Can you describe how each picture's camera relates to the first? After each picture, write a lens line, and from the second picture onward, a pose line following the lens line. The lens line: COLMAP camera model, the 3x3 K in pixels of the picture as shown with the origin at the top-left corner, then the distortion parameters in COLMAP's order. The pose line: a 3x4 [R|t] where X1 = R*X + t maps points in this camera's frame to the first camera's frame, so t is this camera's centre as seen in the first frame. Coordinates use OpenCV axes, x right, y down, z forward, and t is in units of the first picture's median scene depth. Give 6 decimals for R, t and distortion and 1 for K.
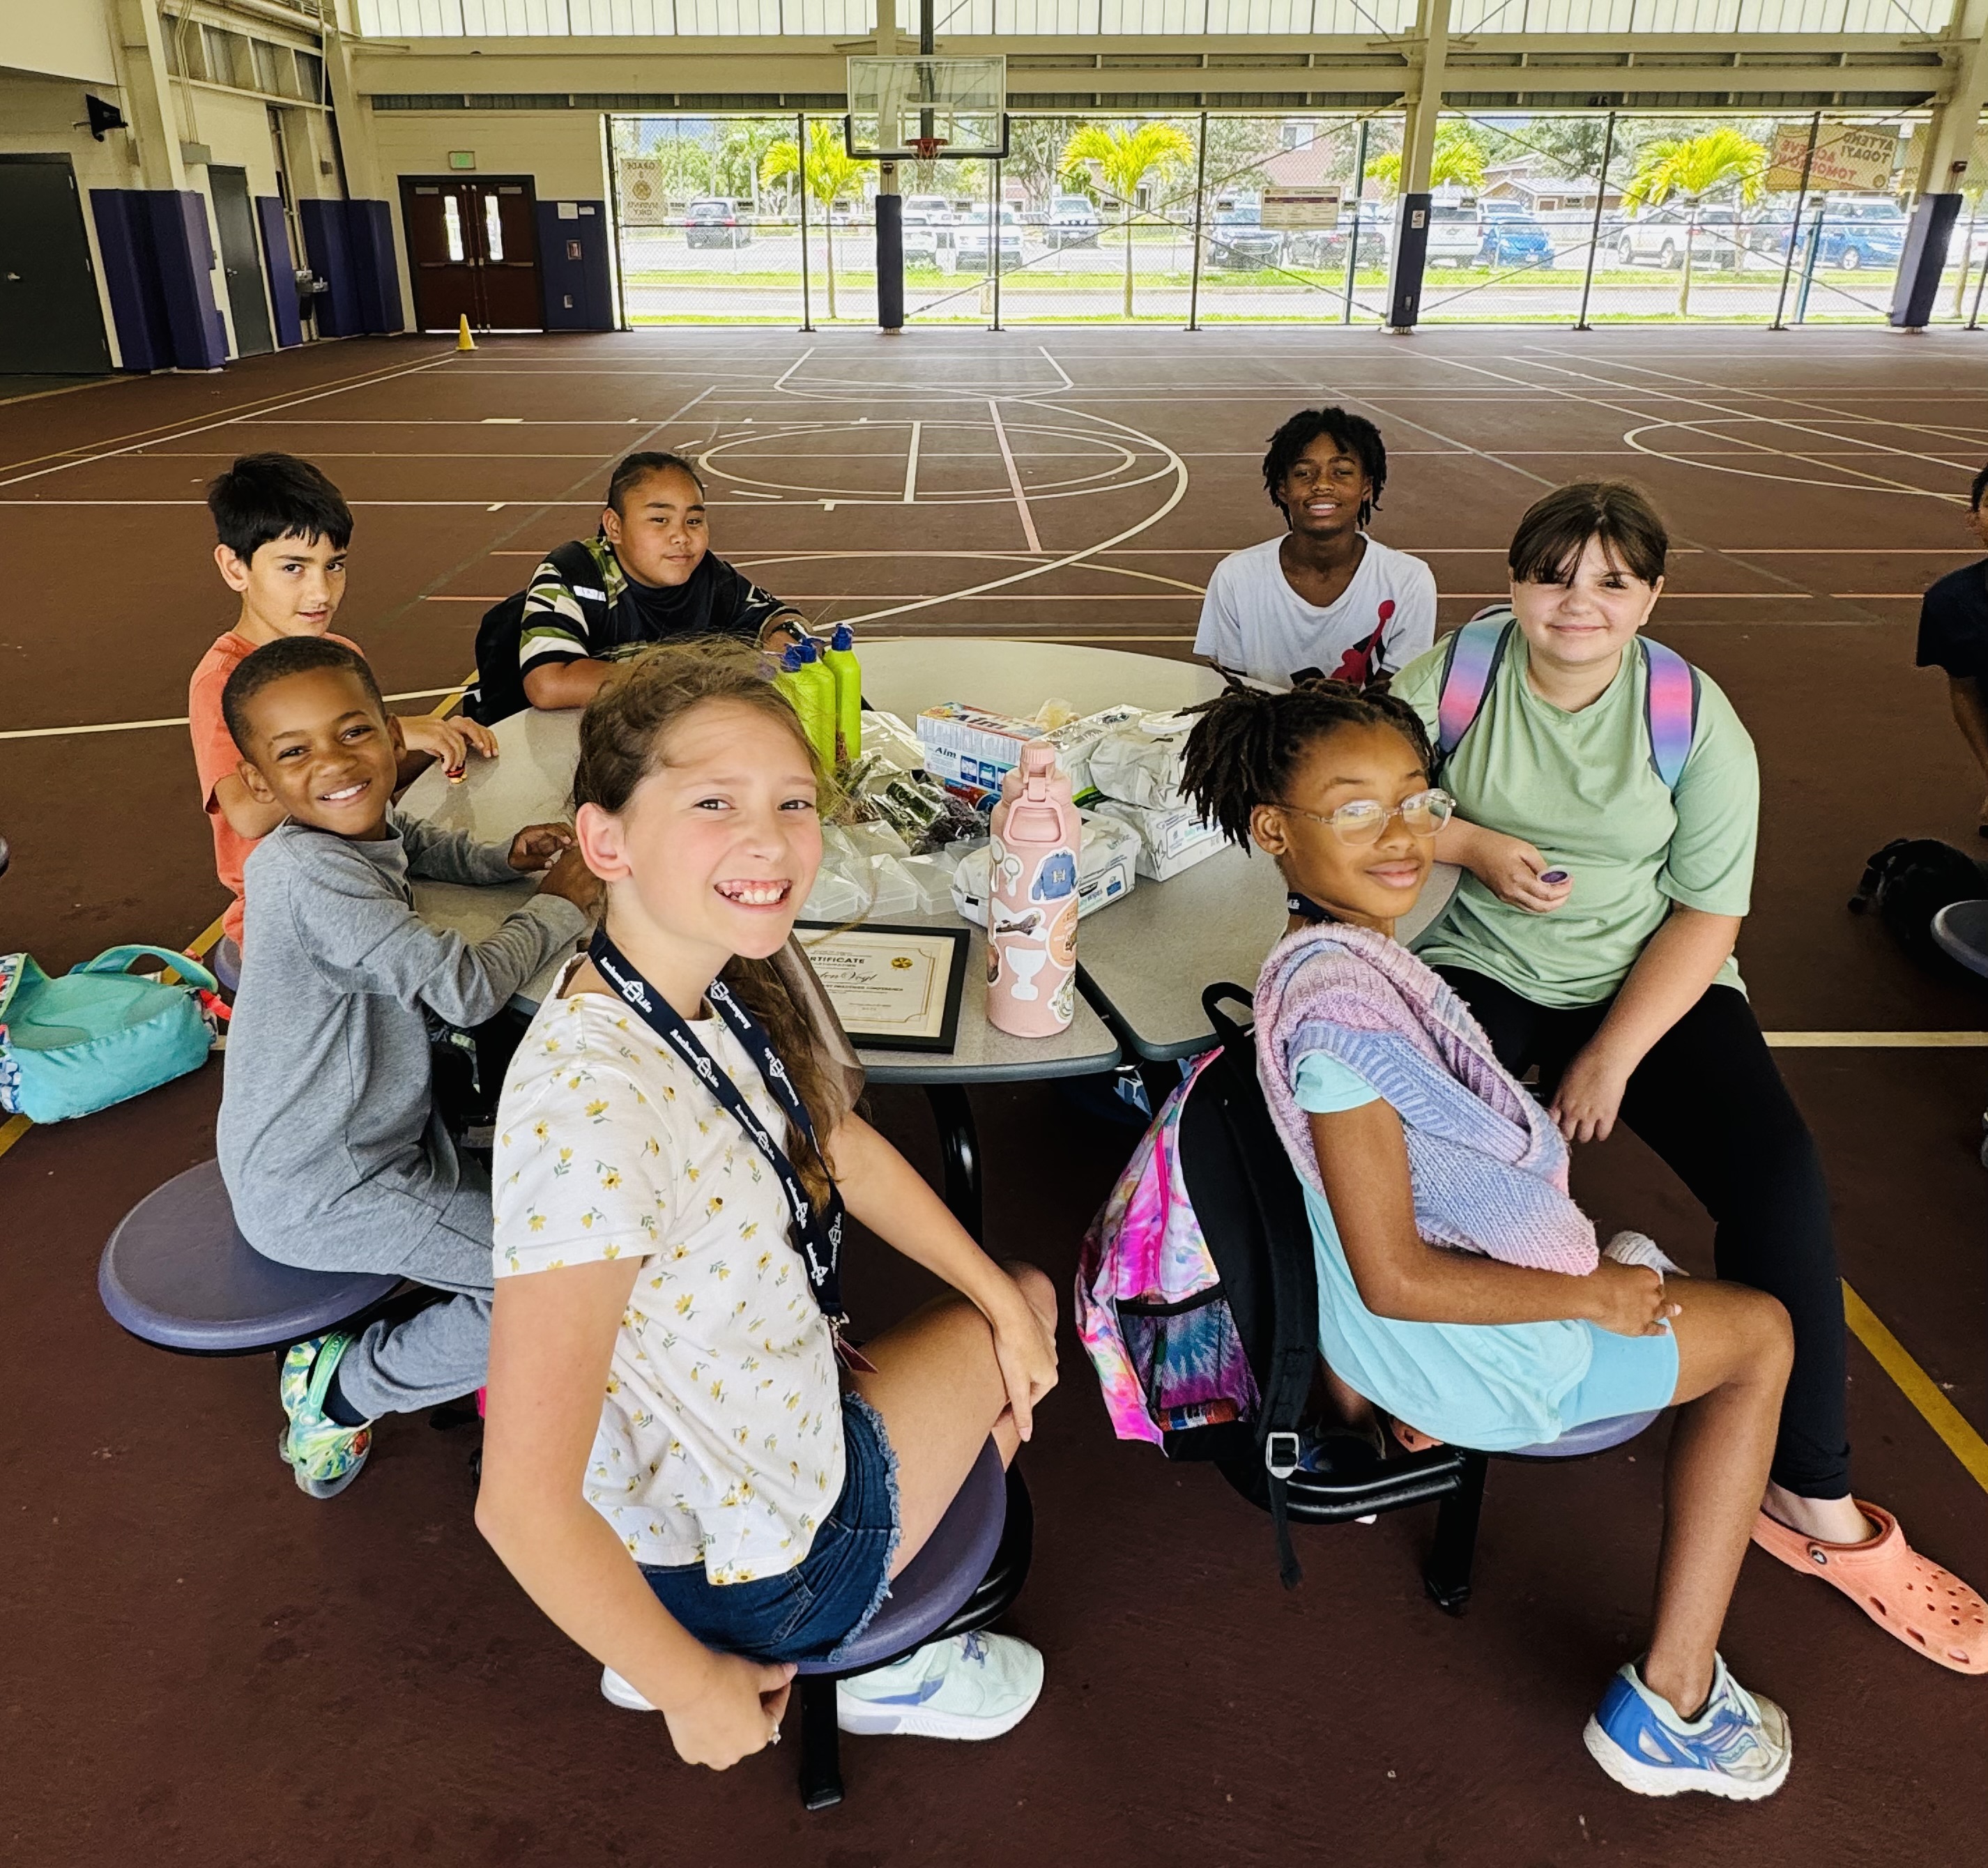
lens RADIAL K [[1431.5, 0, 943.1], [0, 1431.5, 749.4], [0, 0, 1]] dist [-0.003827, 0.002251]
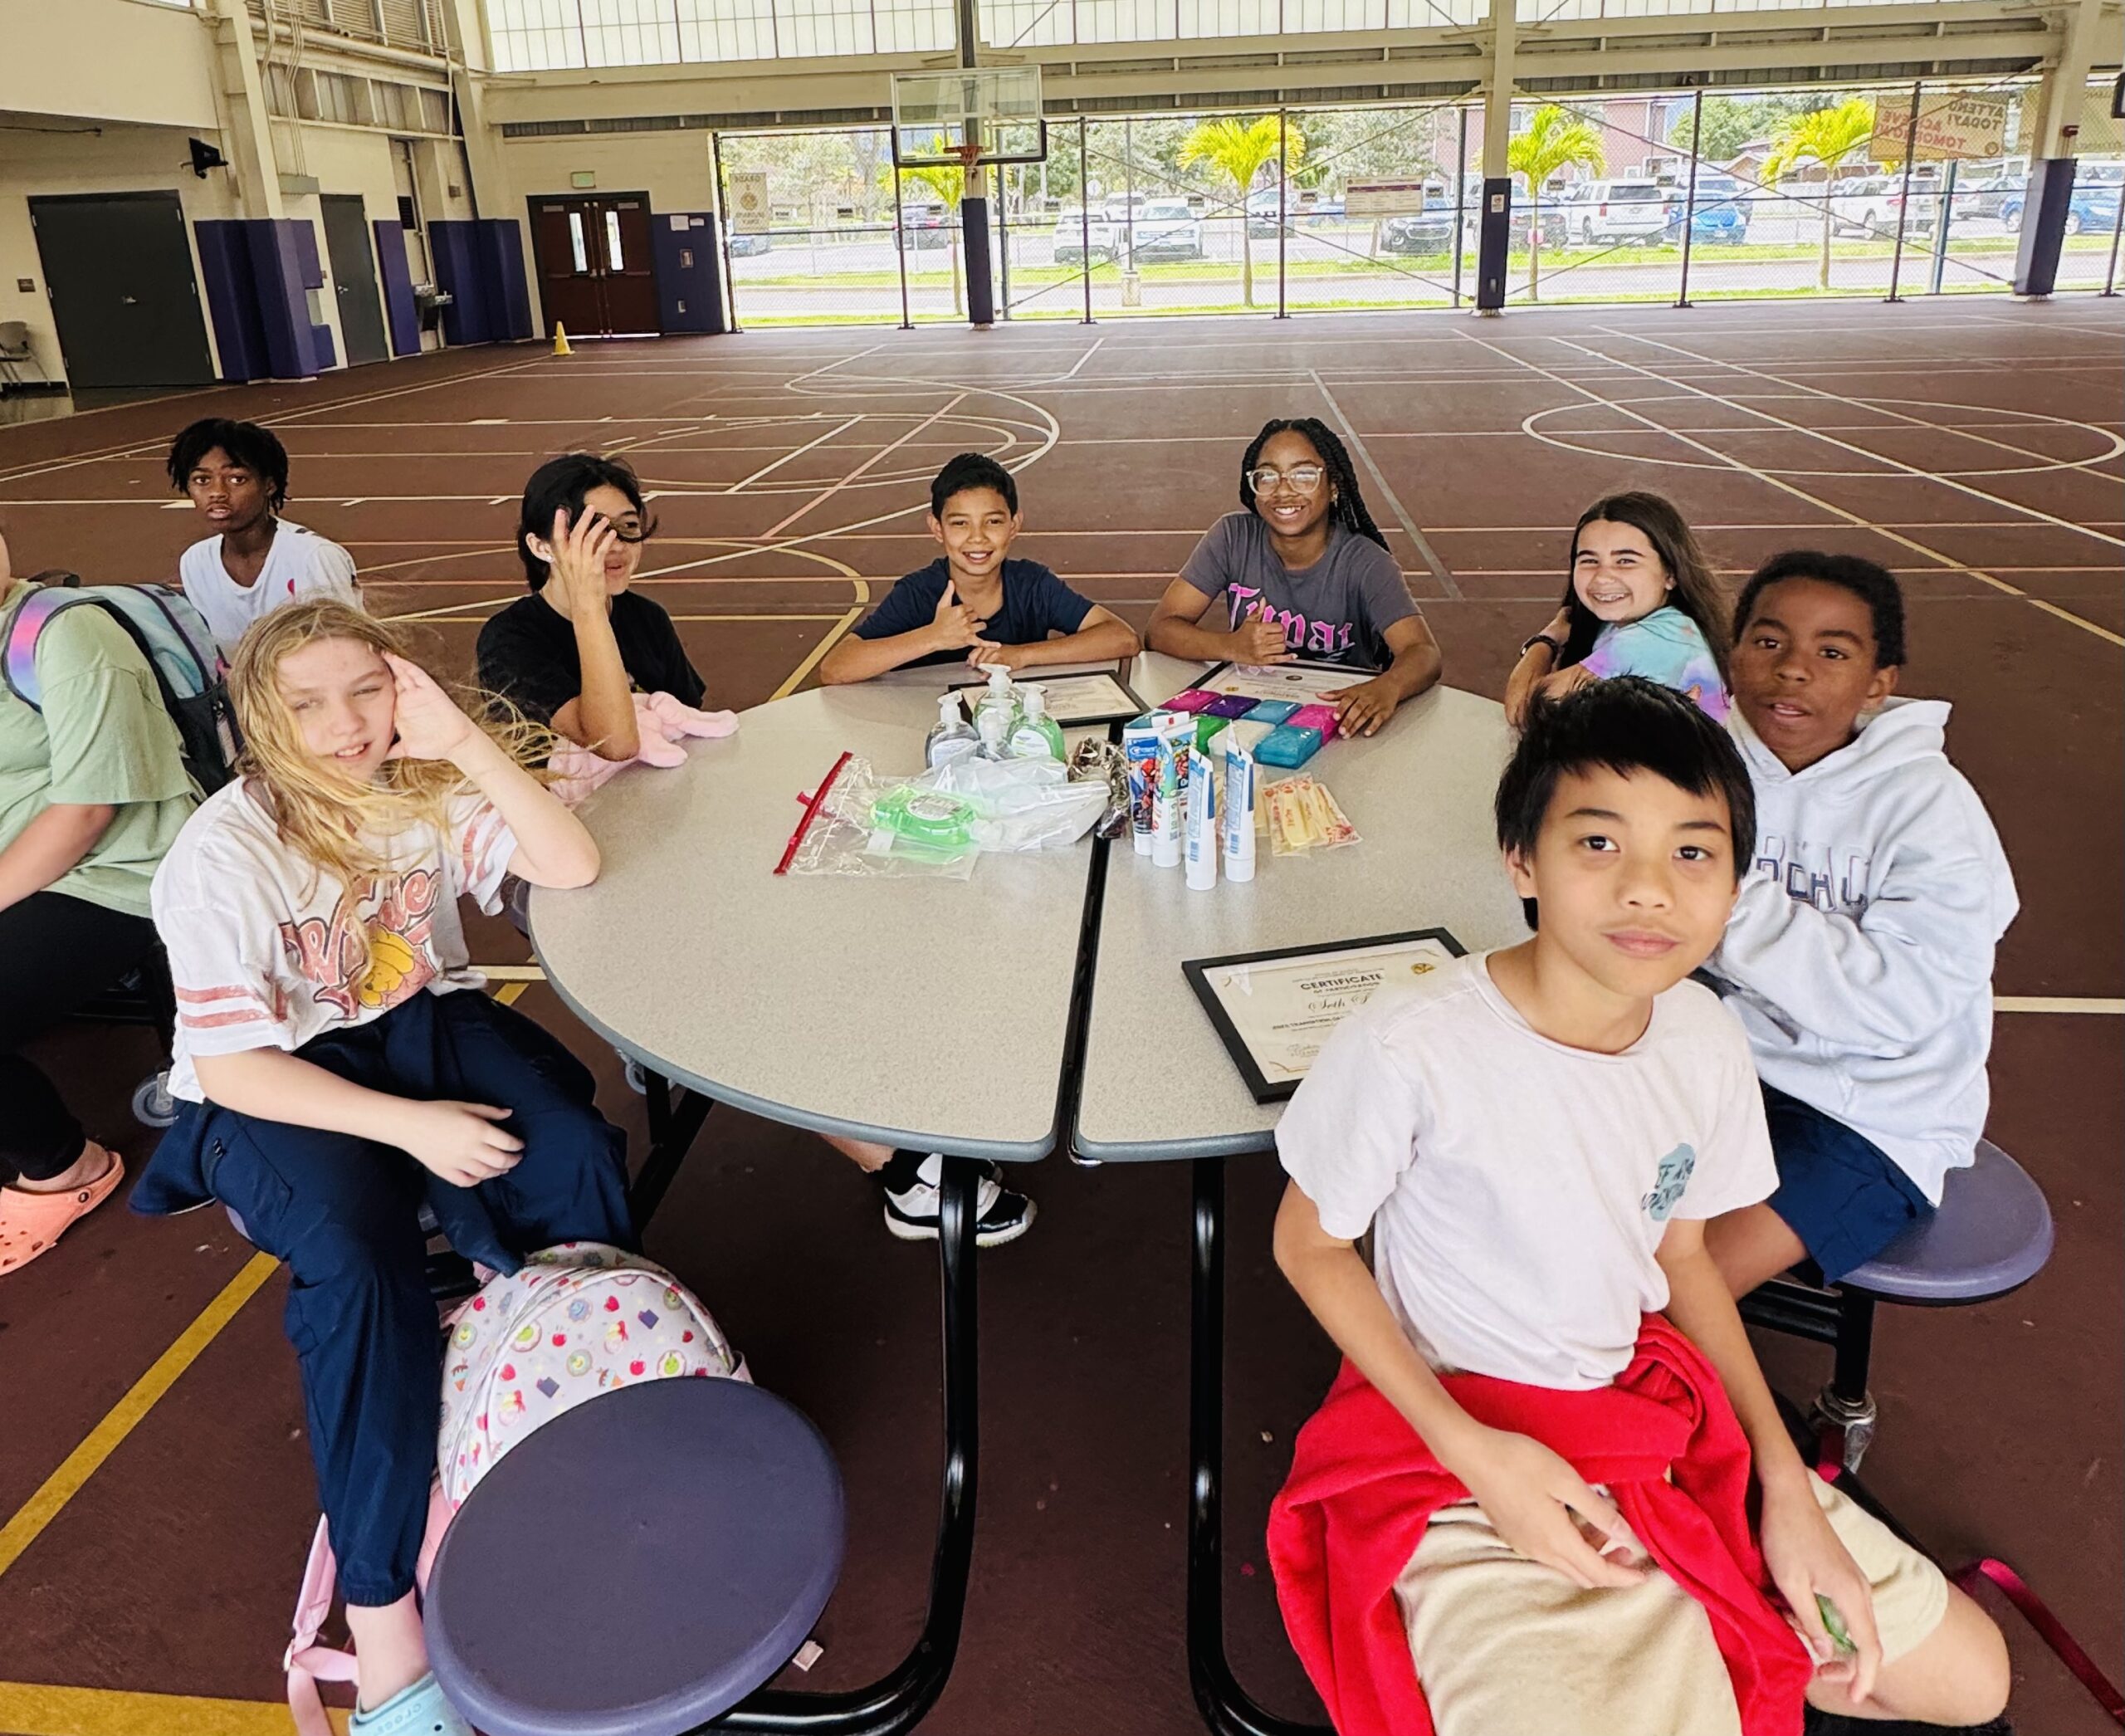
lens RADIAL K [[1433.9, 0, 1066.2], [0, 1433.9, 625.9], [0, 0, 1]] dist [-0.002879, -0.000516]
pose [[0.994355, -0.003042, -0.106062, 0.136841], [-0.004922, 0.997191, -0.074742, -0.000168], [0.105991, 0.074842, 0.991546, -0.001837]]
